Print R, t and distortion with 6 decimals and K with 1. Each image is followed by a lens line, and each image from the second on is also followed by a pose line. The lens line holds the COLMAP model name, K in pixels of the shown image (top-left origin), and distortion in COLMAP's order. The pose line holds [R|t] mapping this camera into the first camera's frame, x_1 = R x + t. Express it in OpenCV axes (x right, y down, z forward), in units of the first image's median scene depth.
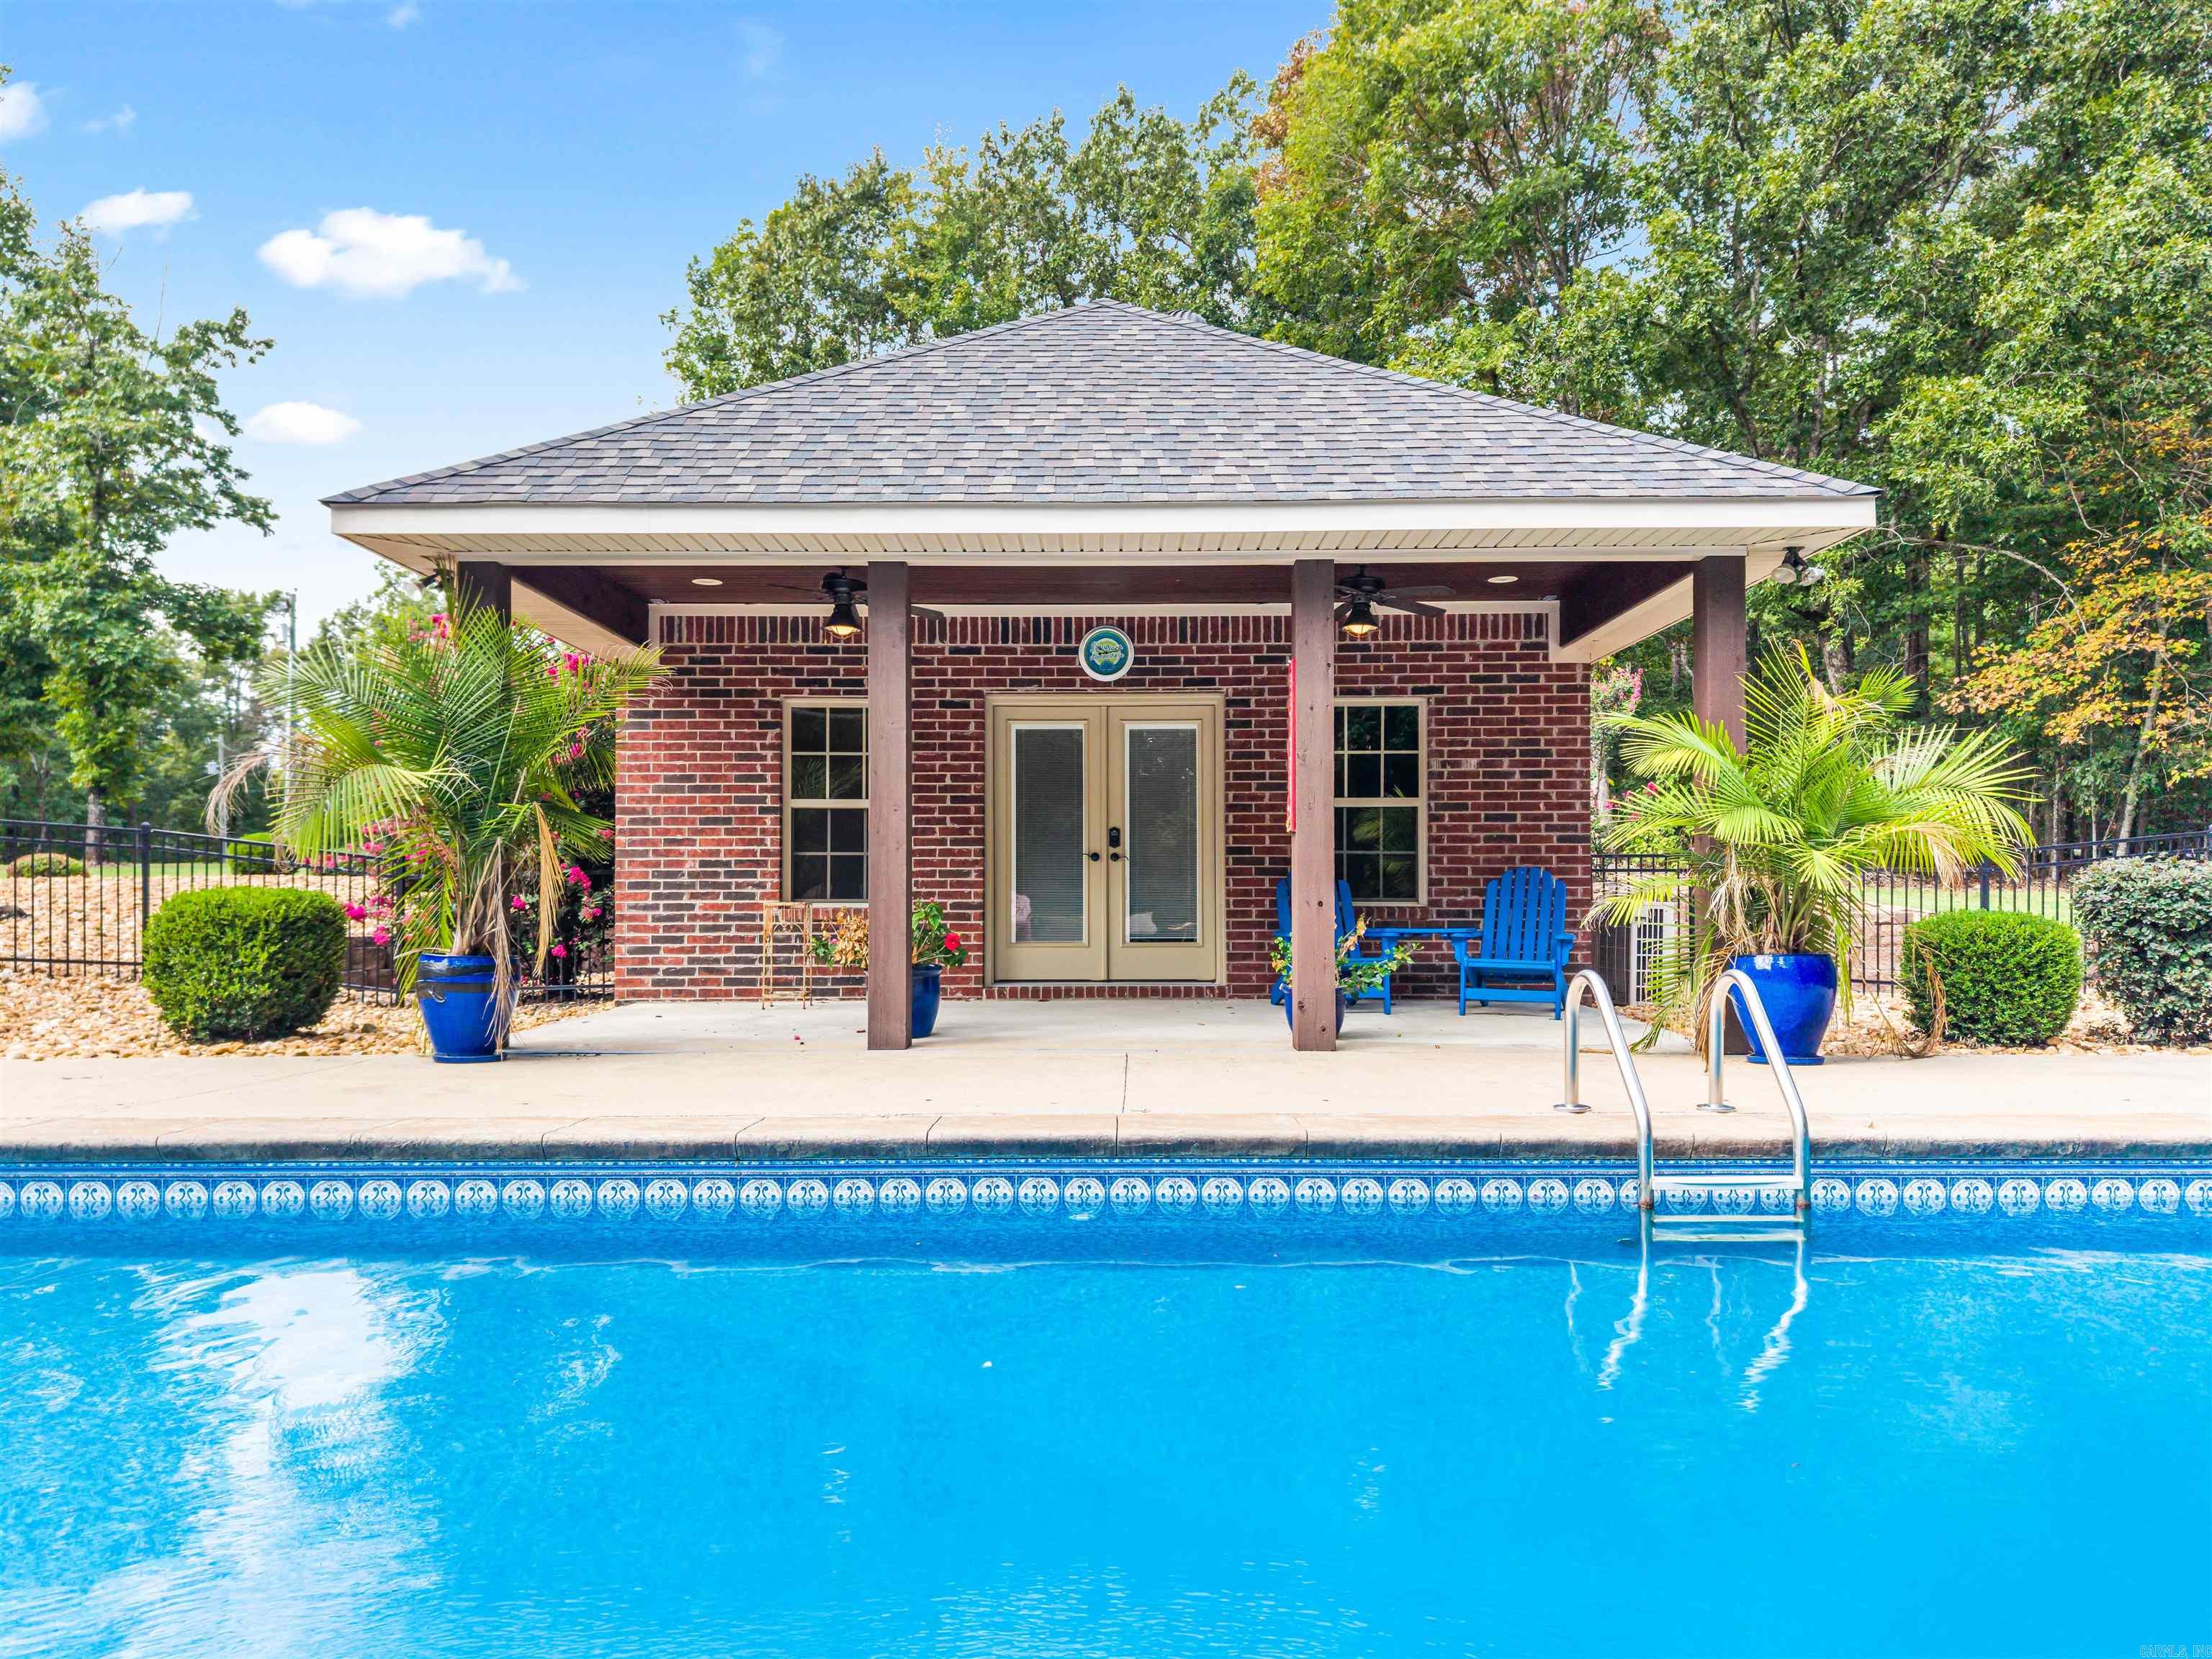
lens RADIAL K [[1705.6, 0, 1108.8], [0, 1705.6, 838.4], [0, 0, 1]] dist [-0.004476, -0.000411]
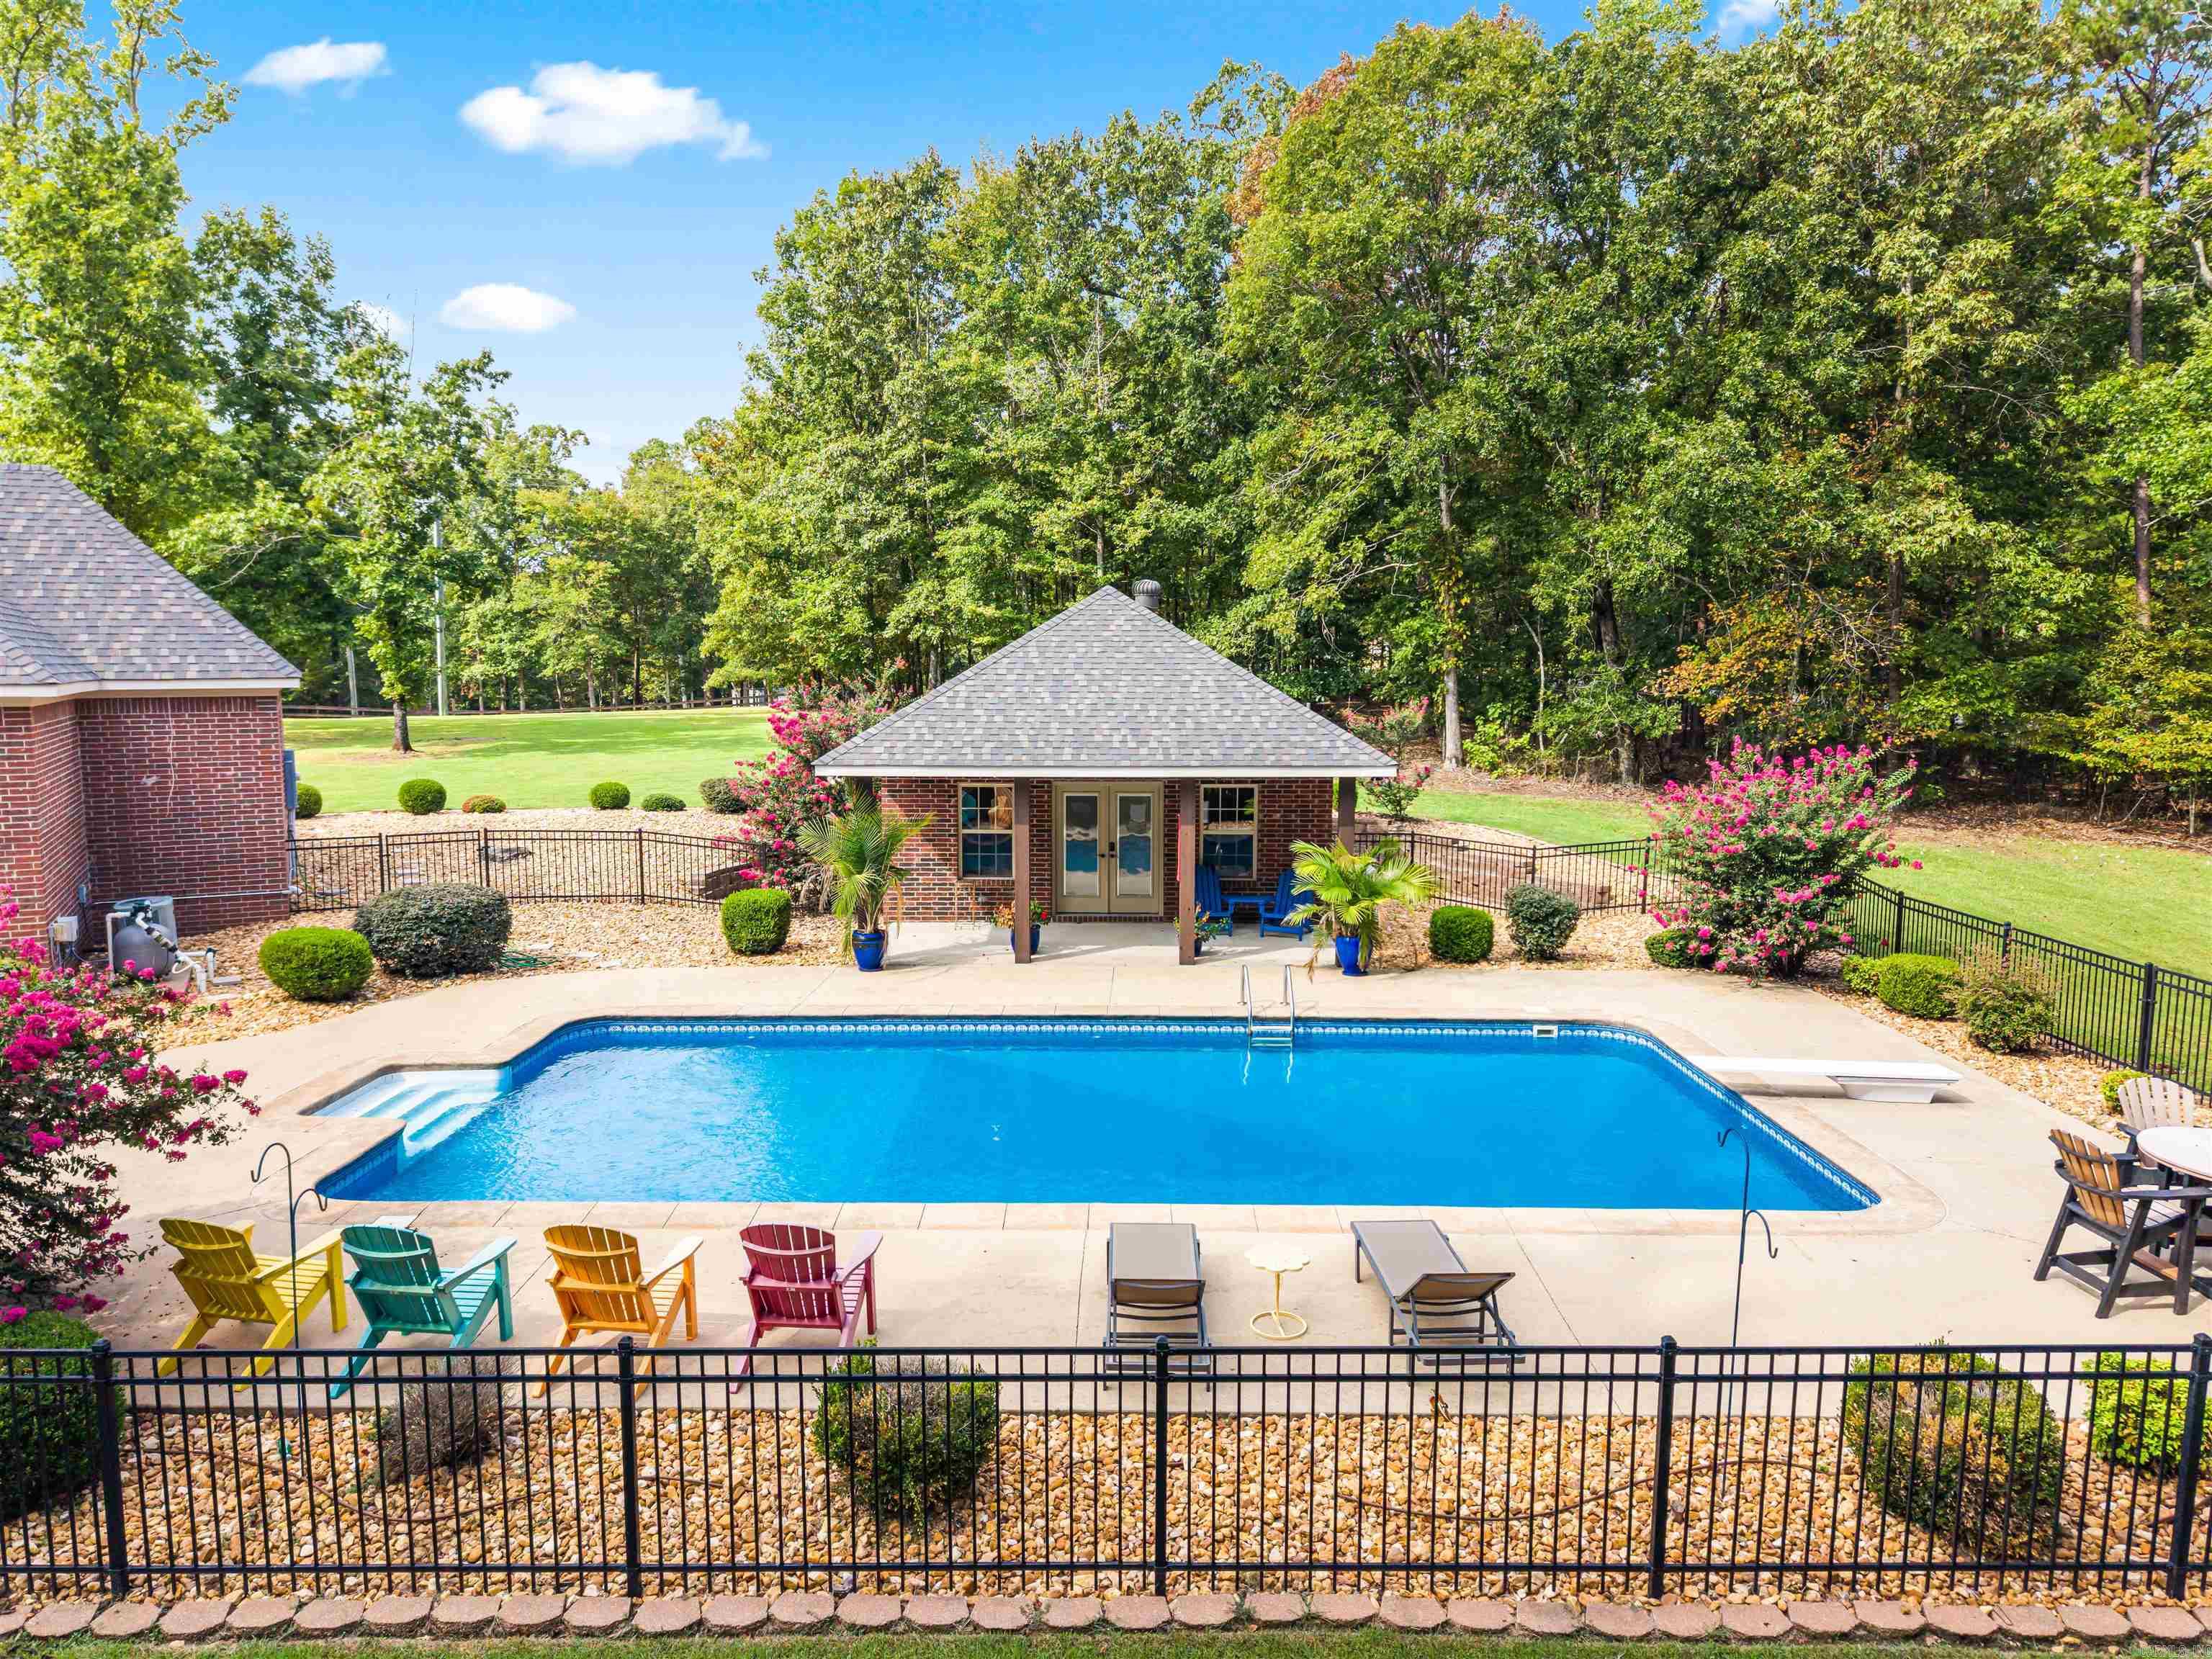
lens RADIAL K [[1506.8, 0, 1105.7], [0, 1506.8, 834.0], [0, 0, 1]] dist [0.012505, -0.013329]
pose [[0.999955, 0.004325, -0.008447, 0.011412], [-0.003290, 0.992903, 0.118882, -0.245477], [0.008901, -0.118849, 0.992872, -0.894223]]
